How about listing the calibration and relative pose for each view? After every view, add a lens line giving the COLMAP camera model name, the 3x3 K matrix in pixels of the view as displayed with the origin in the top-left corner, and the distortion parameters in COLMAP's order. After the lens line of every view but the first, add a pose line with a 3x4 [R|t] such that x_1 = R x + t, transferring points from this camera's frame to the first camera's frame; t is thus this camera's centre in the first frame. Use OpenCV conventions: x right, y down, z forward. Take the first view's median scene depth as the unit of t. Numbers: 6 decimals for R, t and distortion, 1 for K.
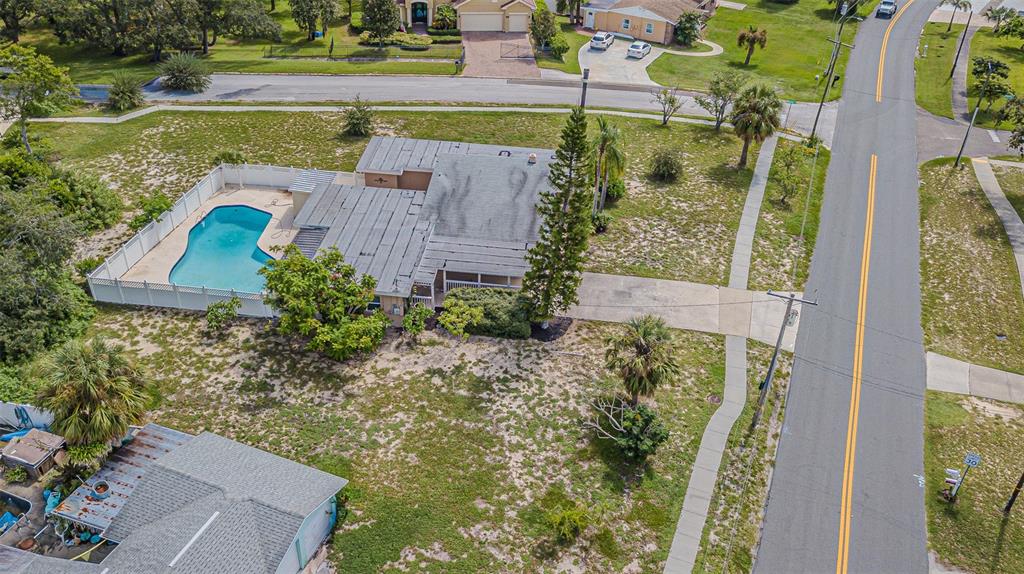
lens RADIAL K [[835.4, 0, 512.0], [0, 835.4, 287.0], [0, 0, 1]] dist [0.020634, -0.001691]
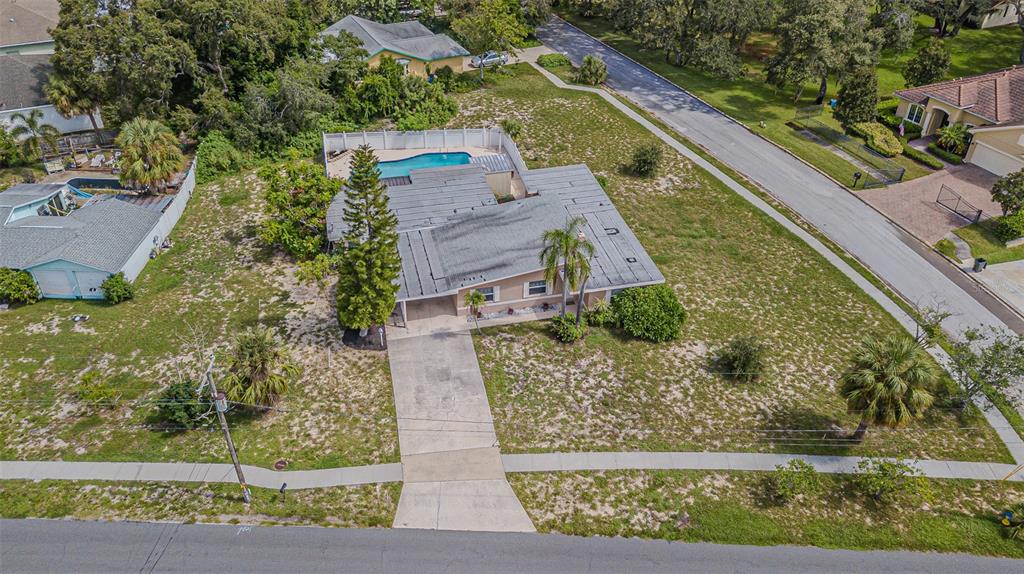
lens RADIAL K [[835.4, 0, 512.0], [0, 835.4, 287.0], [0, 0, 1]] dist [0.020634, -0.001691]
pose [[0.330951, 0.500274, -0.800123, 0.795165], [-0.545103, 0.793480, 0.270652, -0.334288], [0.770282, 0.346577, 0.535304, 0.531741]]
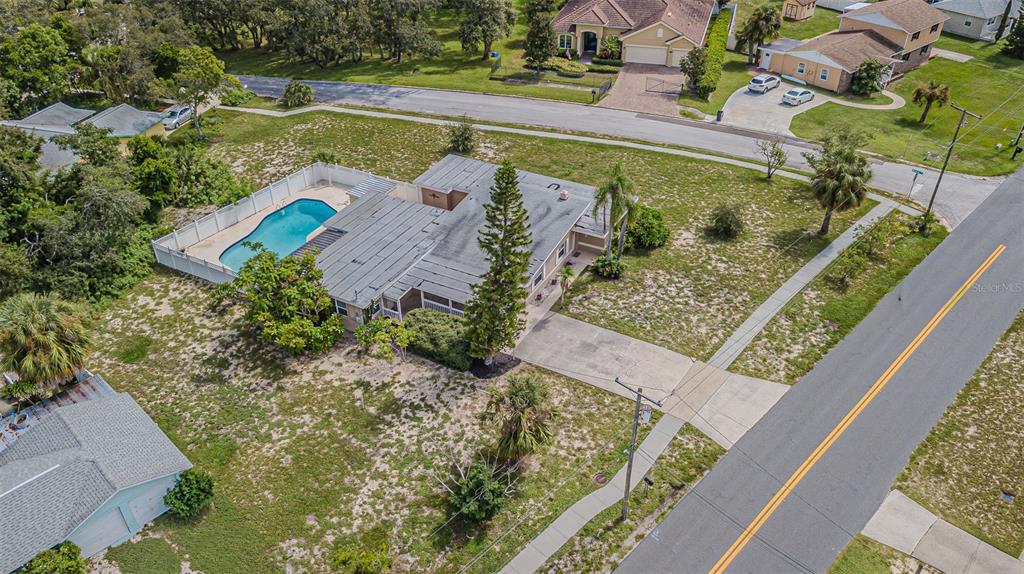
lens RADIAL K [[774.2, 0, 537.2], [0, 774.2, 286.9], [0, 0, 1]] dist [0.011902, 0.005623]
pose [[0.924451, 0.176688, -0.337892, 0.355257], [-0.178000, 0.983650, 0.027366, -0.071028], [0.337202, 0.034847, 0.940787, 0.136884]]
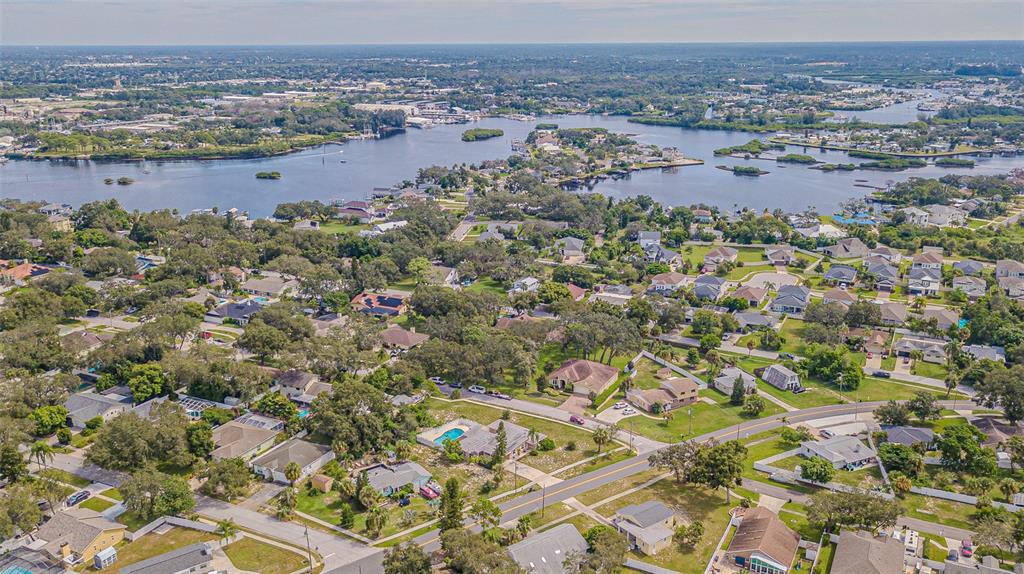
lens RADIAL K [[835.4, 0, 512.0], [0, 835.4, 287.0], [0, 0, 1]] dist [0.020634, -0.001691]
pose [[0.830379, 0.112351, -0.545755, 2.090667], [-0.291503, 0.922326, -0.253655, 0.226358], [0.474865, 0.369719, 0.798631, -2.418040]]
